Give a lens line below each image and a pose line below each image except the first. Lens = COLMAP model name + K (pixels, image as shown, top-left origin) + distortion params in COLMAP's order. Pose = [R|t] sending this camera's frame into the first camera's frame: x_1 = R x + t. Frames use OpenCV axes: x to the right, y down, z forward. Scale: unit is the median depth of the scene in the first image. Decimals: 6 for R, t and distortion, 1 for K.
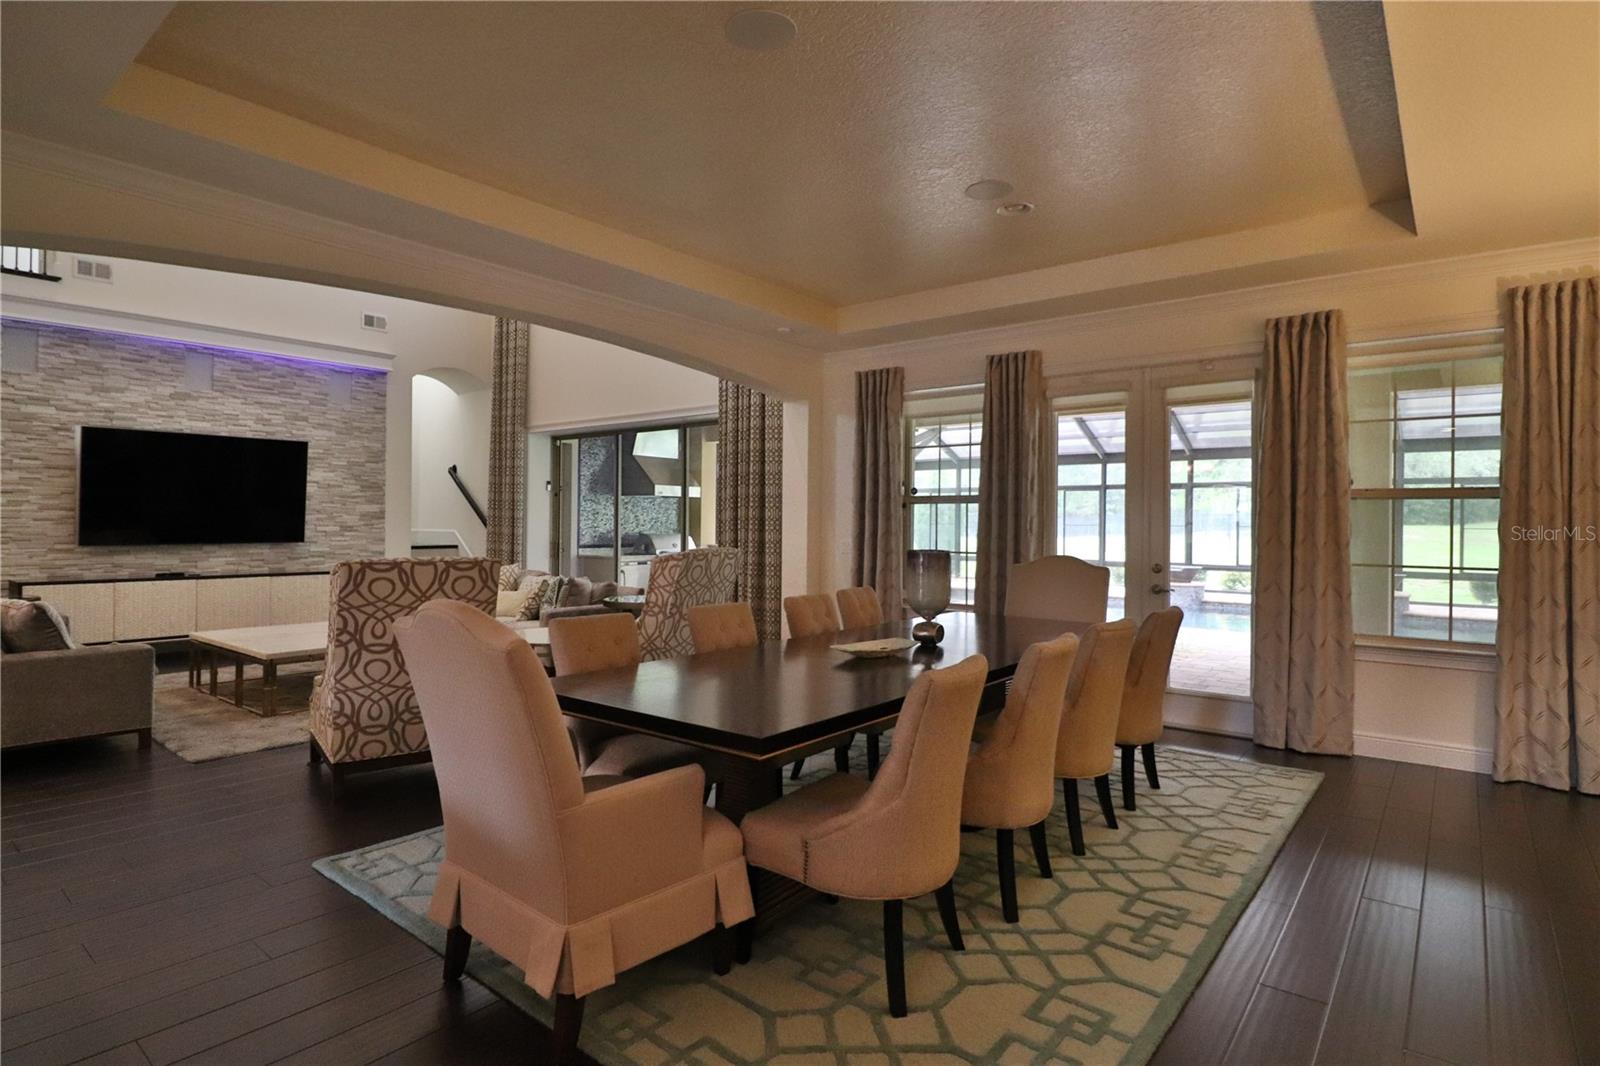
lens RADIAL K [[824.9, 0, 803.5], [0, 824.9, 525.6], [0, 0, 1]] dist [-0.014486, -0.008814]
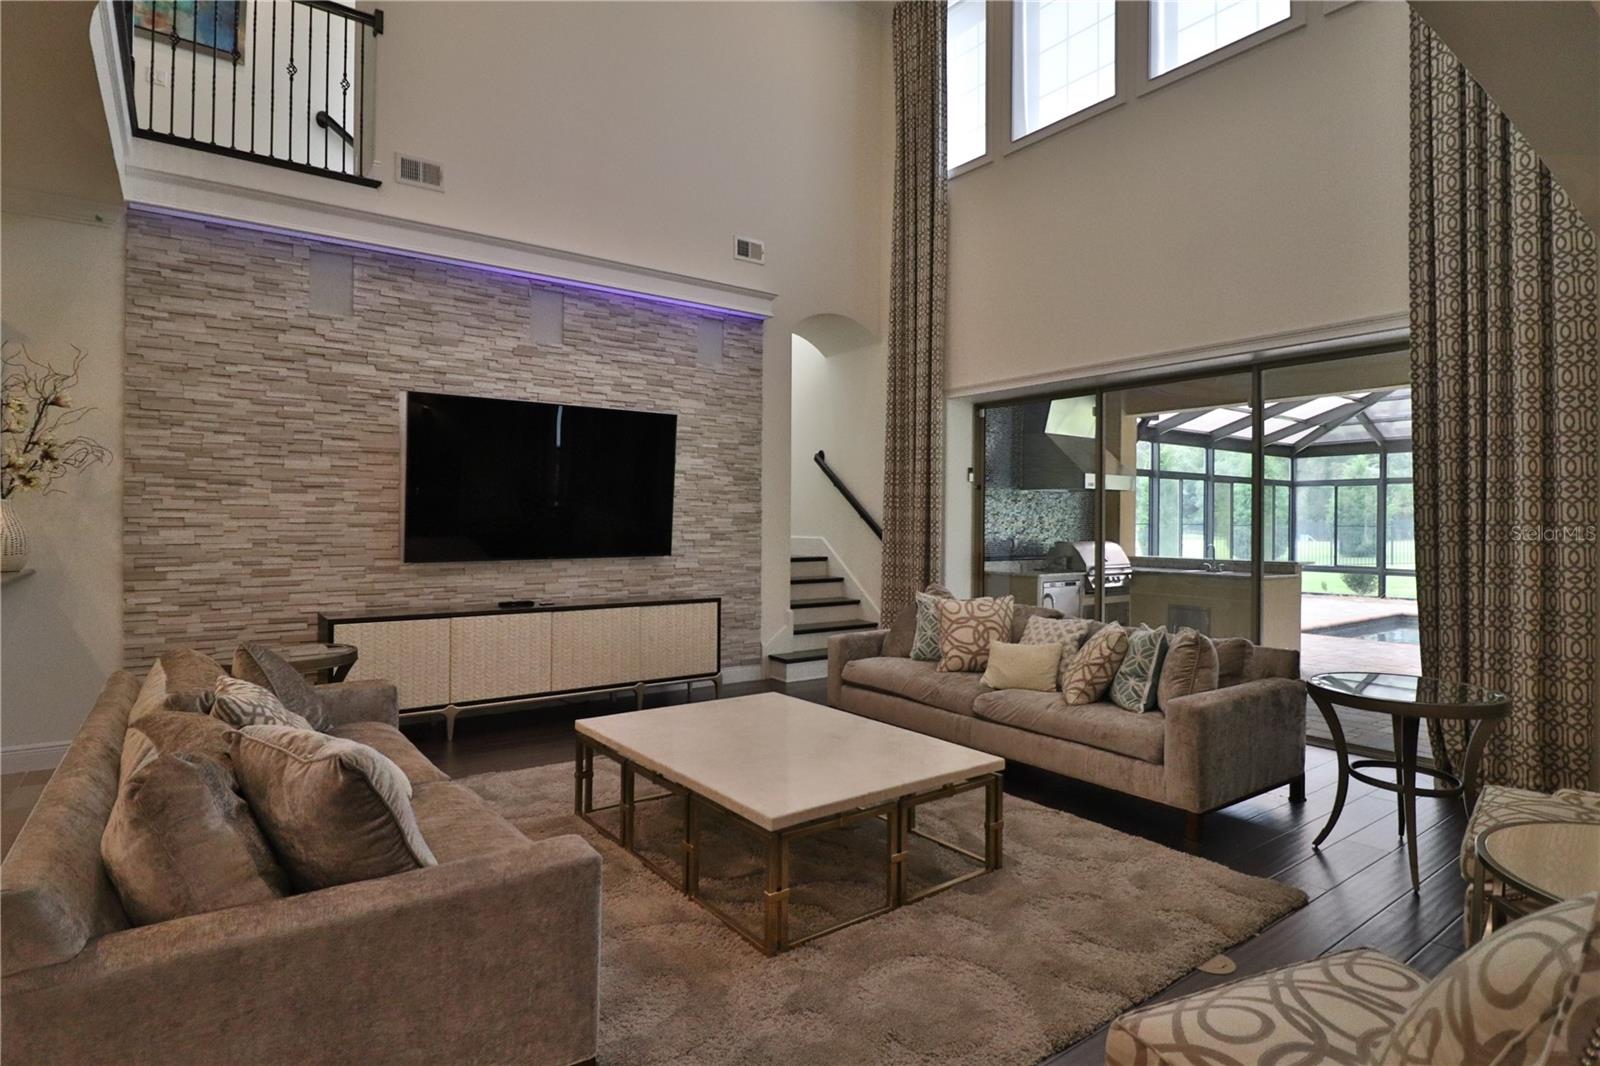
lens RADIAL K [[824.9, 0, 793.2], [0, 824.9, 526.4], [0, 0, 1]] dist [-0.014486, -0.008814]
pose [[0.963925, -0.001178, -0.266172, -0.359780], [0.001306, 0.999999, 0.000304, -0.006104], [0.266171, -0.000641, 0.963926, 0.382112]]
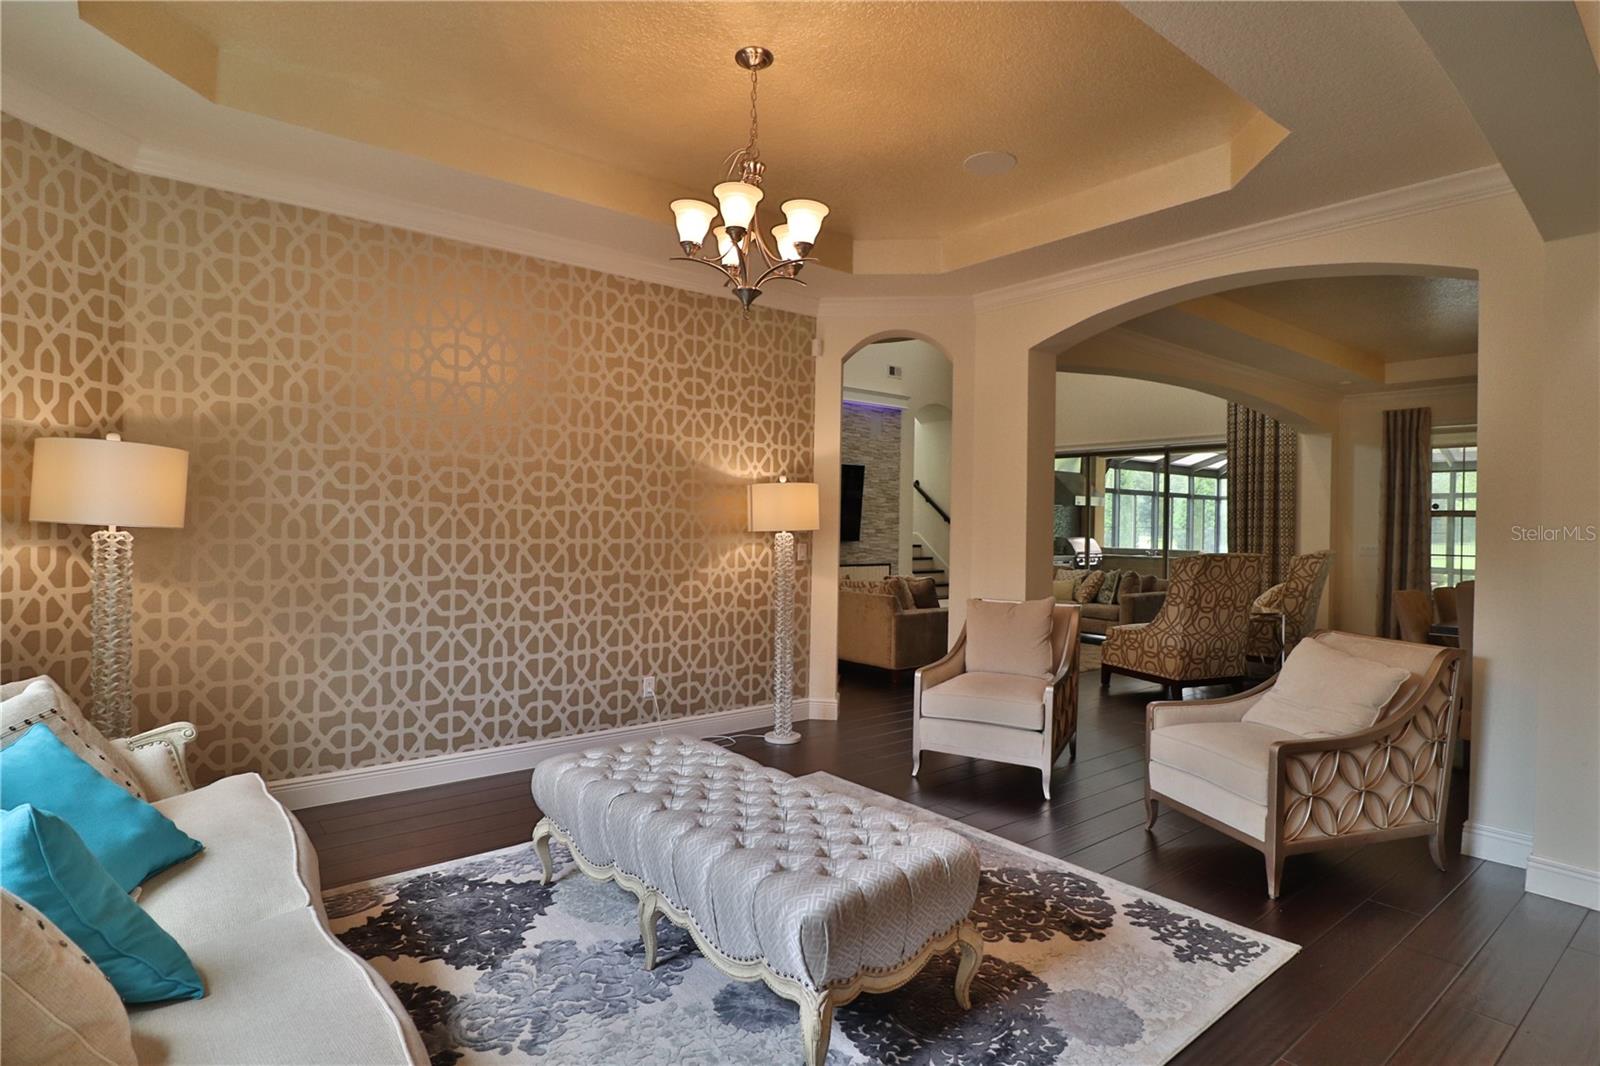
lens RADIAL K [[824.9, 0, 791.9], [0, 824.9, 526.0], [0, 0, 1]] dist [-0.014486, -0.008814]
pose [[0.973299, 0.007562, -0.229417, -0.468393], [-0.007935, 0.999968, -0.000701, -0.003024], [0.229404, 0.002503, 0.973328, -0.369140]]
